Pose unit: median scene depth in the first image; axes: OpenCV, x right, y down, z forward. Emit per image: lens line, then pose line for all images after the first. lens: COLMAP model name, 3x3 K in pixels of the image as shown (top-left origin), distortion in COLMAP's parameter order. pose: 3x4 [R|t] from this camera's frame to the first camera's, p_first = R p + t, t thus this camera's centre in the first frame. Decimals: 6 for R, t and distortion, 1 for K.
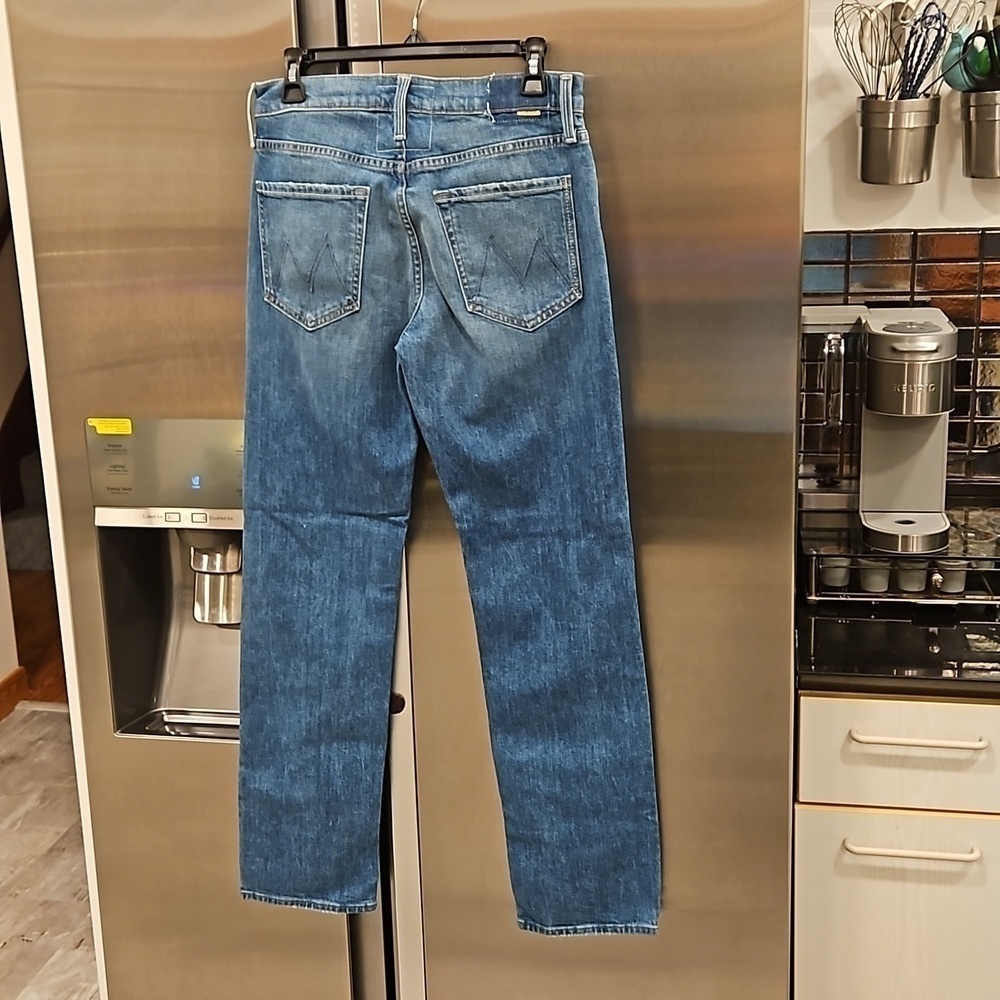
lens RADIAL K [[1427.5, 0, 463.7], [0, 1427.5, 498.3], [0, 0, 1]] dist [0.104644, -0.025375]
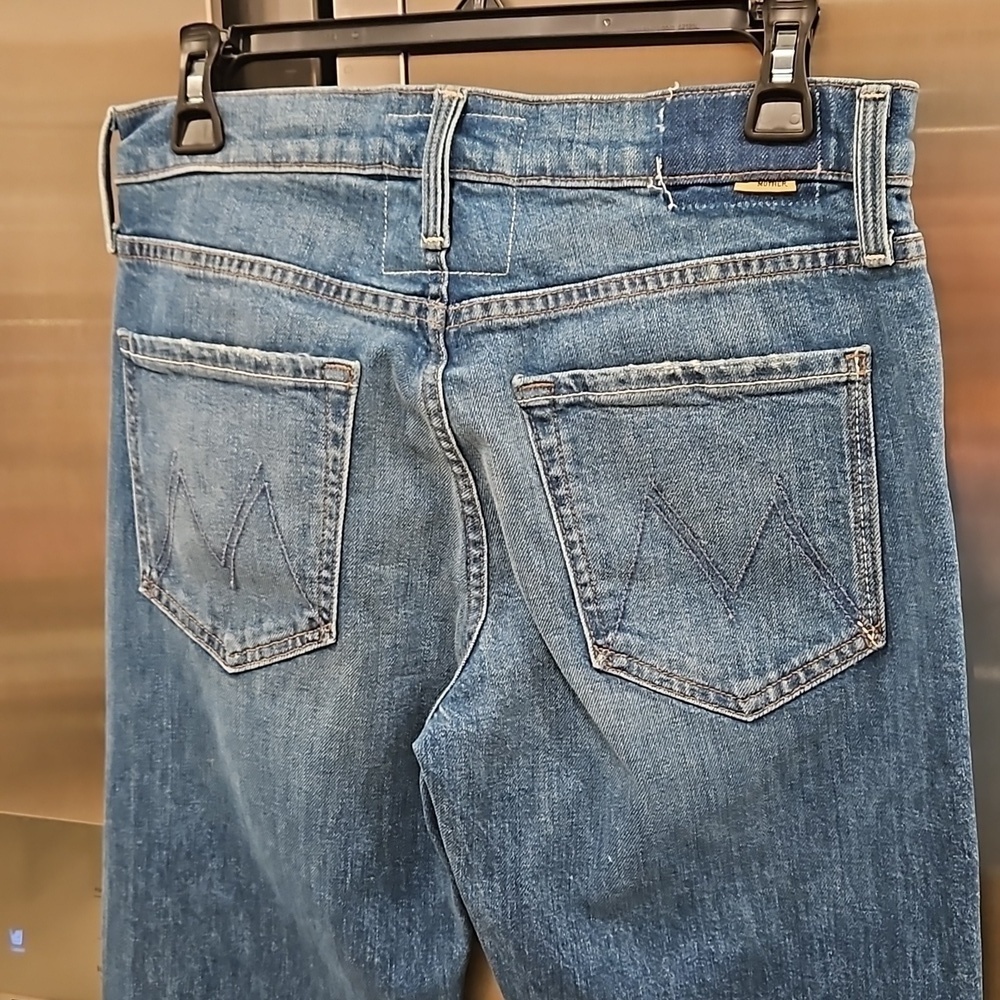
lens RADIAL K [[1390.5, 0, 500.0], [0, 1390.5, 500.0], [0, 0, 1]] dist [0.075365, -0.047077]
pose [[0.994728, 0.032122, -0.097385, 0.013528], [-0.032740, 0.999453, -0.004753, -0.175008], [0.097179, 0.007916, 0.995235, 0.604964]]
